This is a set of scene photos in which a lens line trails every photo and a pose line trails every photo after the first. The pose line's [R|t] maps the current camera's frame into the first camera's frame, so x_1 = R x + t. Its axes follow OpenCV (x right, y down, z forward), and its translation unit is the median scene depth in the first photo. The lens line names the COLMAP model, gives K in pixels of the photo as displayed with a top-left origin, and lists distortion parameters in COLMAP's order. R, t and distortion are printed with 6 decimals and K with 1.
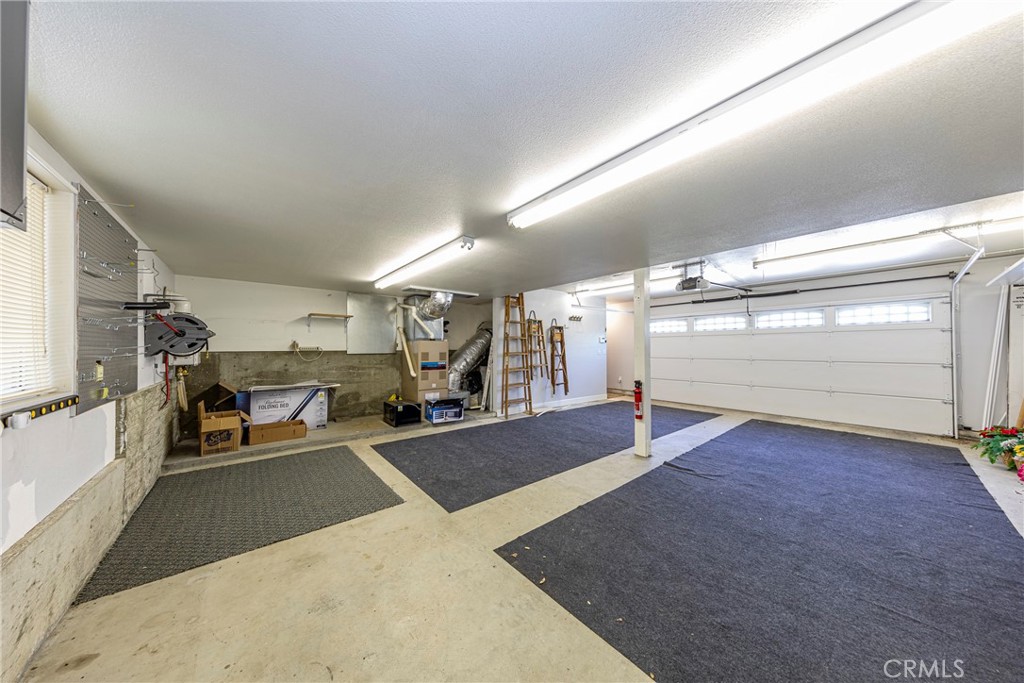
lens RADIAL K [[324.1, 0, 512.6], [0, 324.1, 343.4], [0, 0, 1]] dist [0.007273, -0.000548]
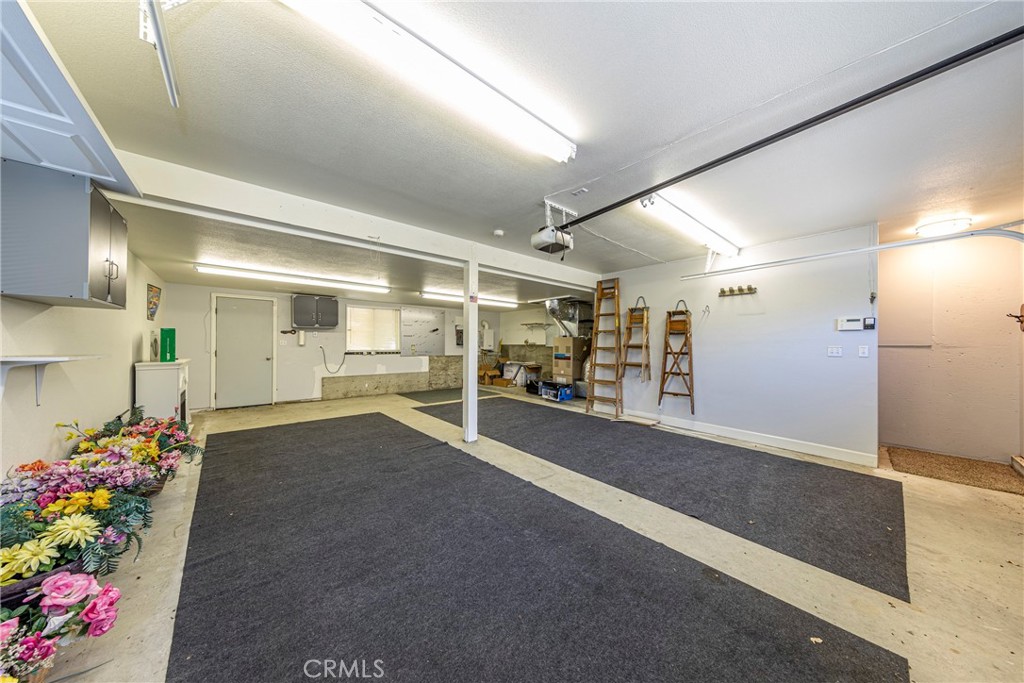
lens RADIAL K [[324.1, 0, 512.7], [0, 324.1, 341.8], [0, 0, 1]] dist [0.007273, -0.000548]
pose [[0.007268, -0.009955, -0.999924, 1.060261], [0.005922, 0.999933, -0.009913, 0.022780], [0.999956, -0.005849, 0.007326, 0.818232]]
